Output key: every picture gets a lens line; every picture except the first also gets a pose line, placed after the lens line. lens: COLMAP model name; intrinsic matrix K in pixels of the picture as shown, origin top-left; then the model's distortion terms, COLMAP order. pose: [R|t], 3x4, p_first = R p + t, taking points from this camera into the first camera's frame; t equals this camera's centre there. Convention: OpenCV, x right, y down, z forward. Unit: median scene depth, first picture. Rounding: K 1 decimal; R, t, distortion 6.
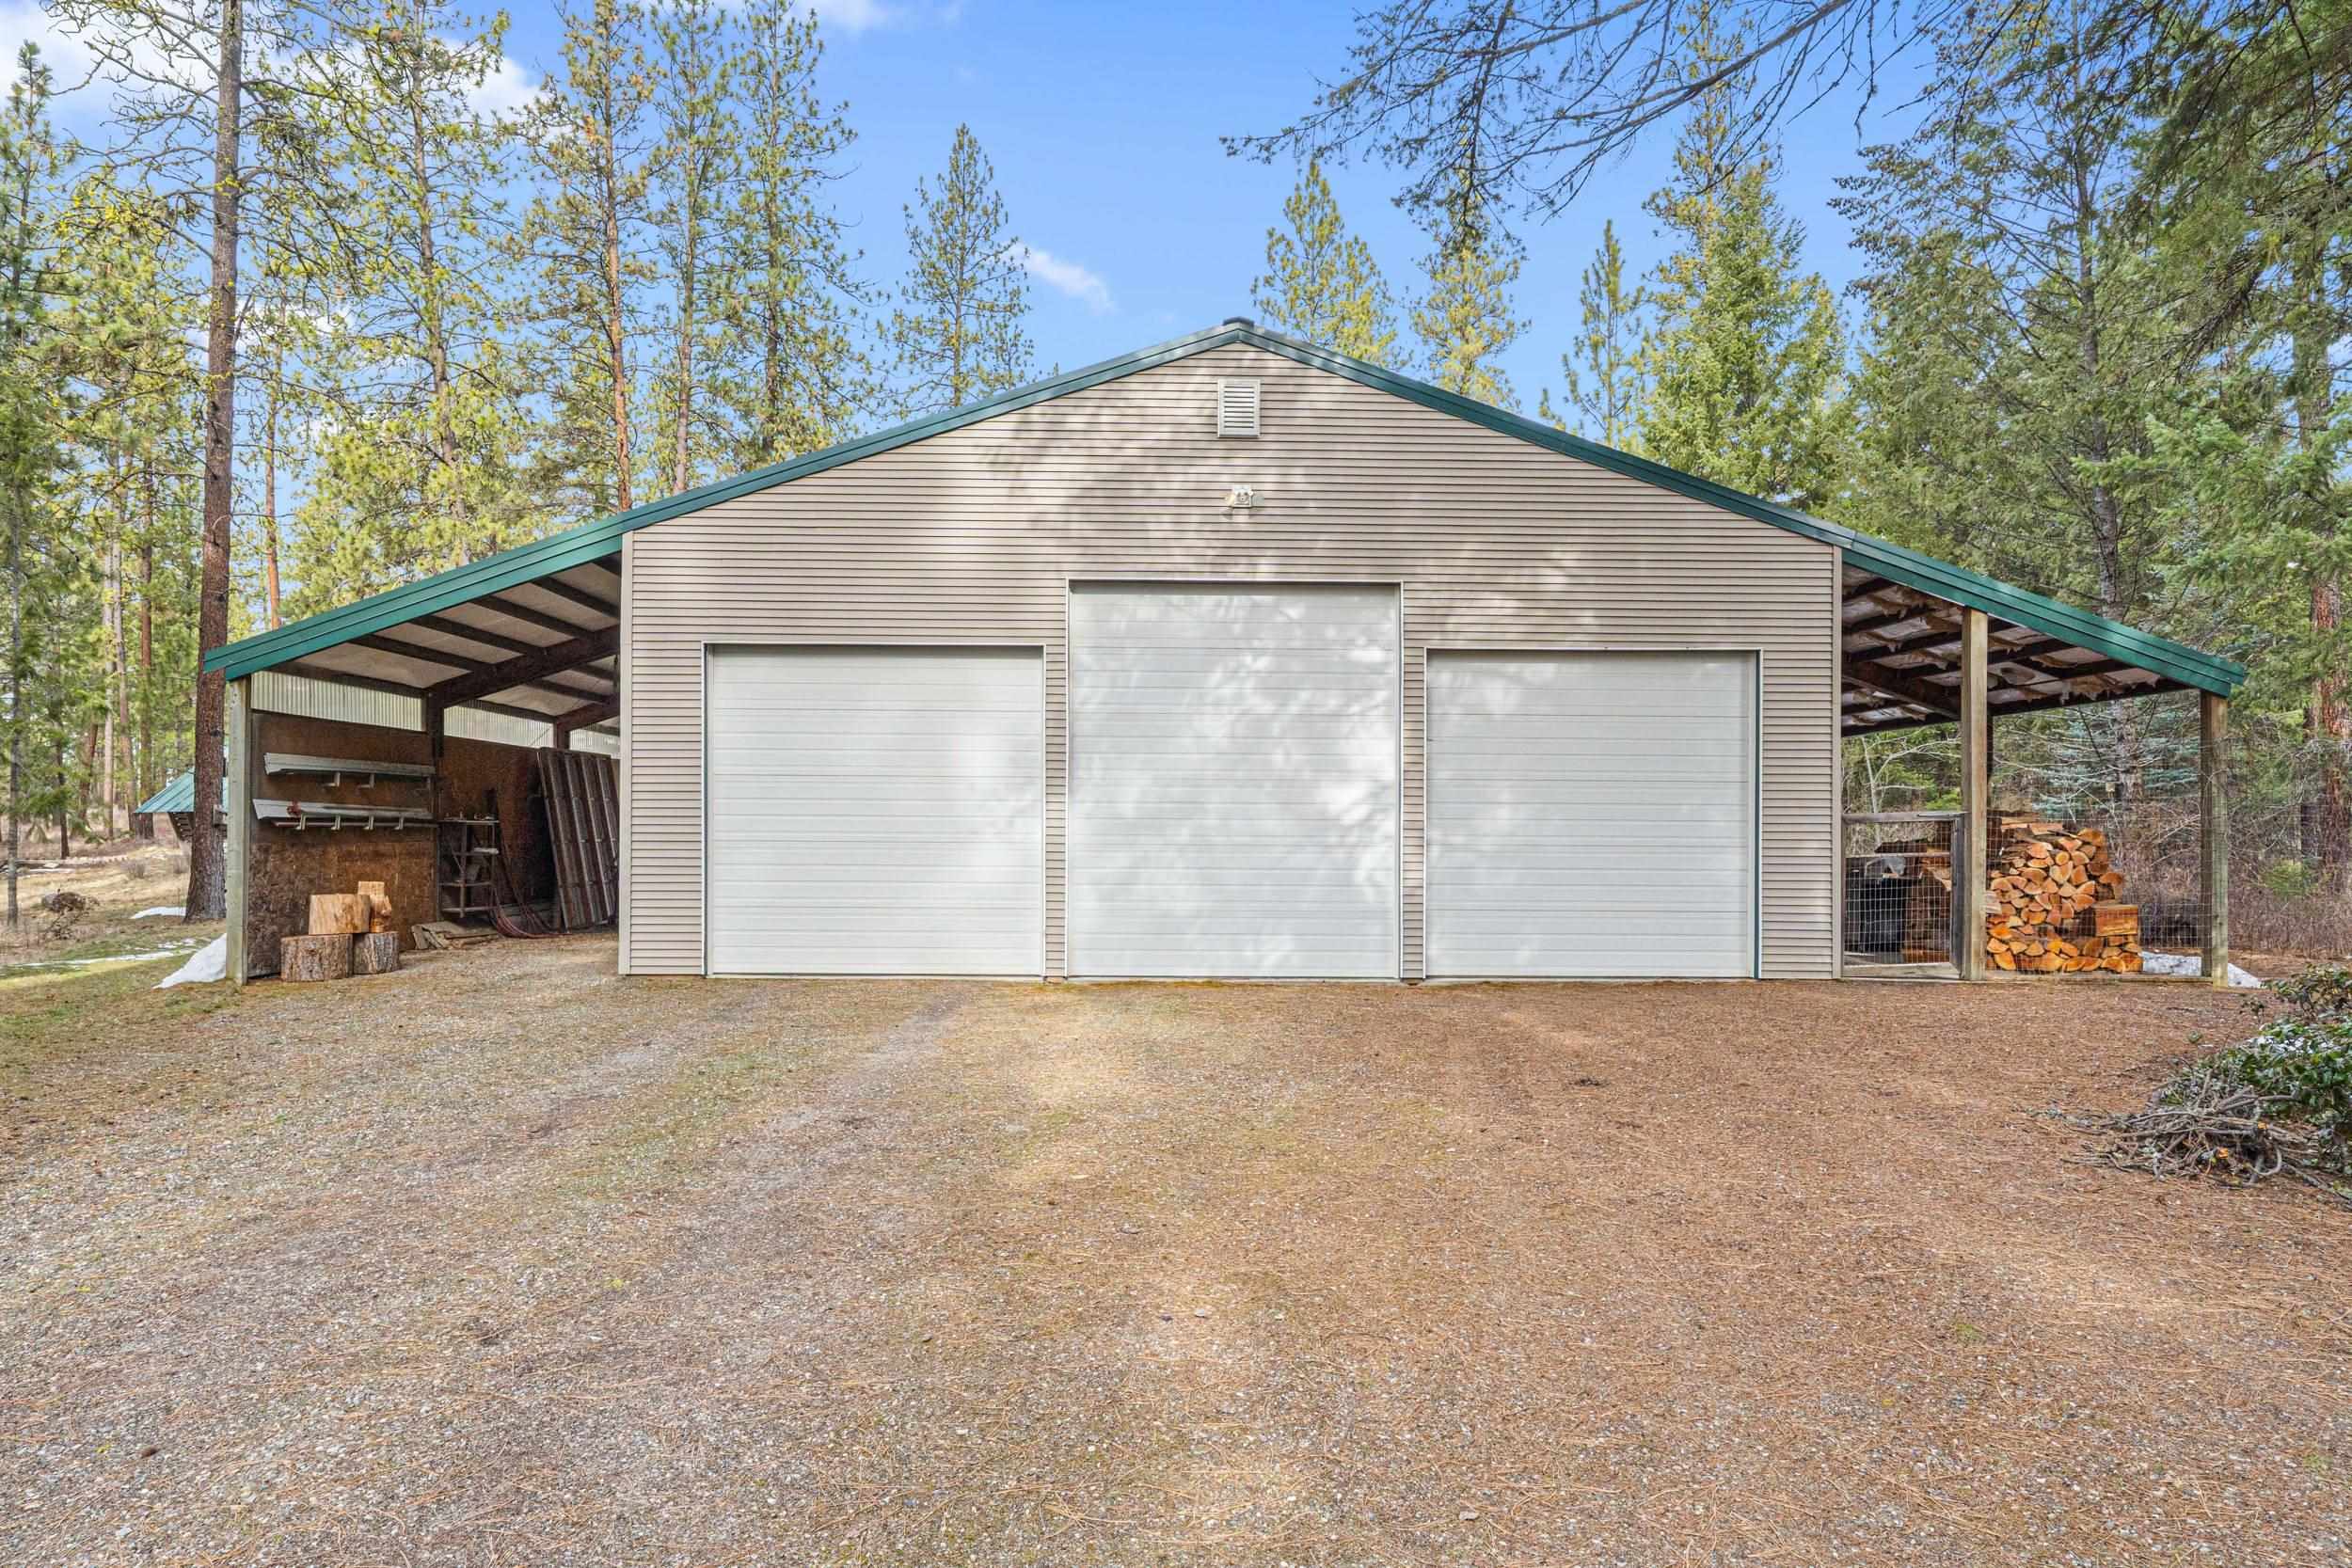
lens RADIAL K [[1545.8, 0, 1176.0], [0, 1545.8, 784.0], [0, 0, 1]] dist [0.000761, 0.000141]
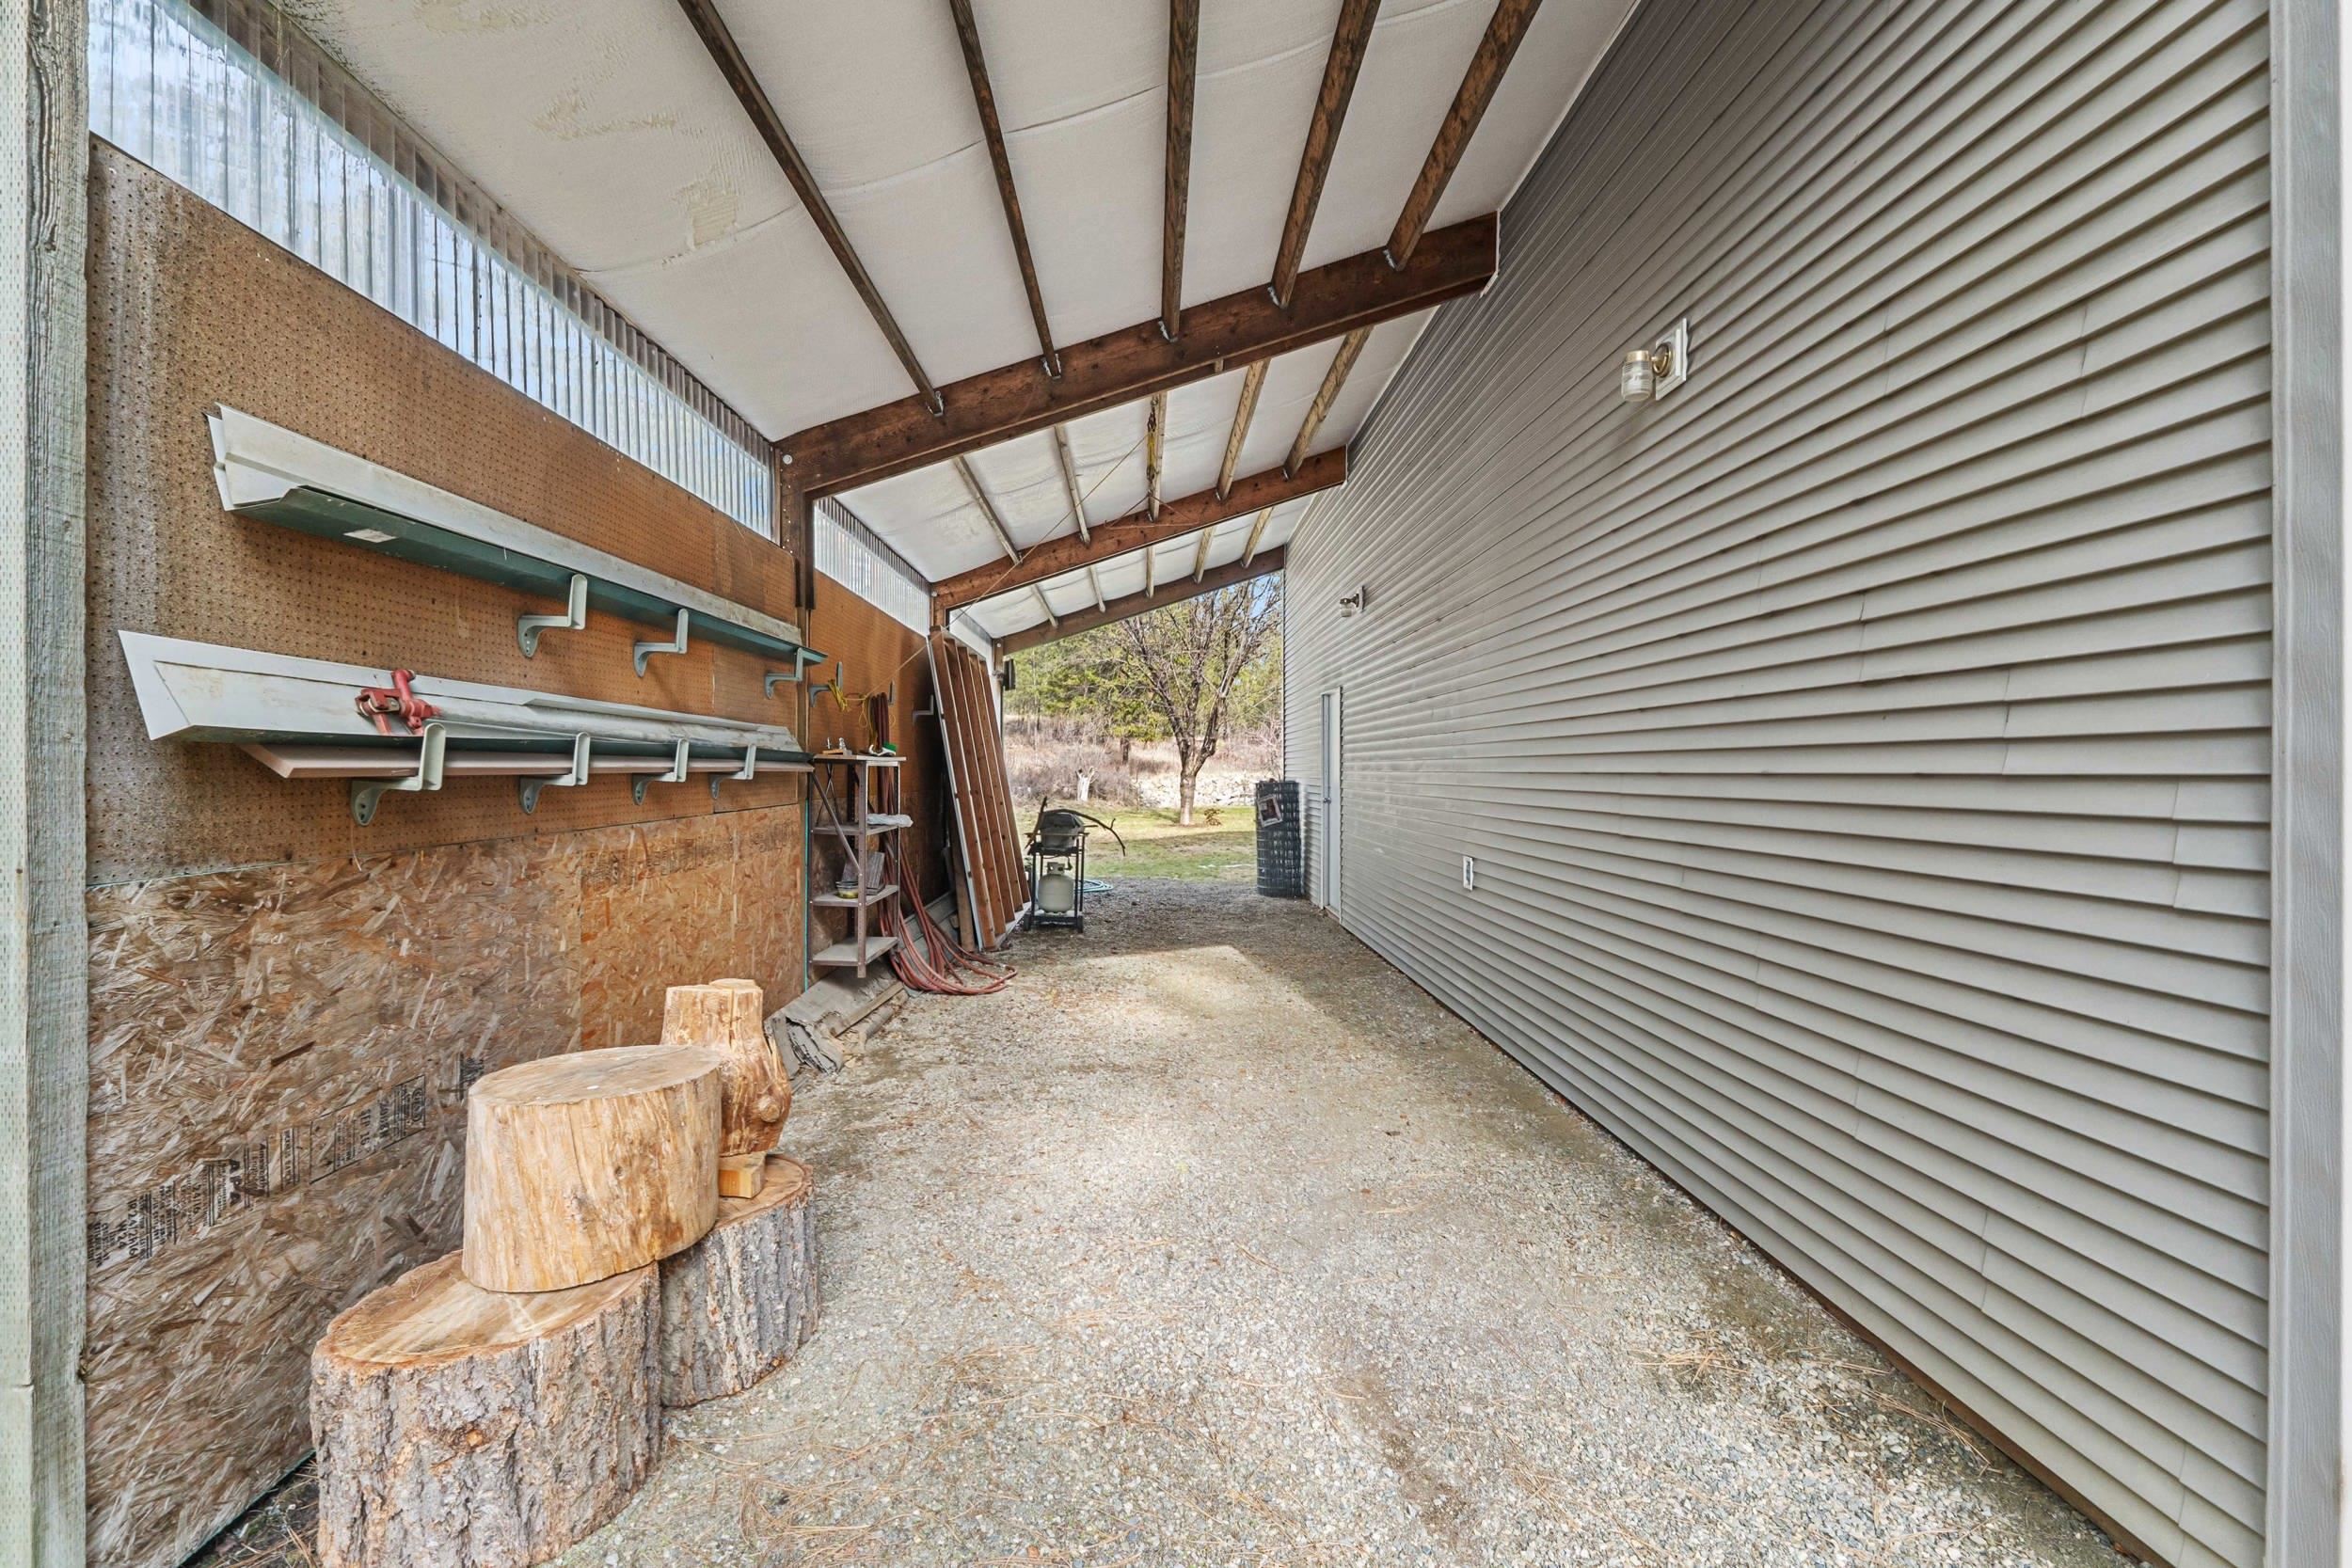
lens RADIAL K [[1101.7, 0, 1176.0], [0, 1101.7, 784.0], [0, 0, 1]] dist [-0.000723, -0.000204]
pose [[0.999977, 0.004003, 0.005539, -0.441061], [-0.004244, 0.999018, 0.044114, 0.020344], [-0.005357, -0.044136, 0.999011, 0.810712]]
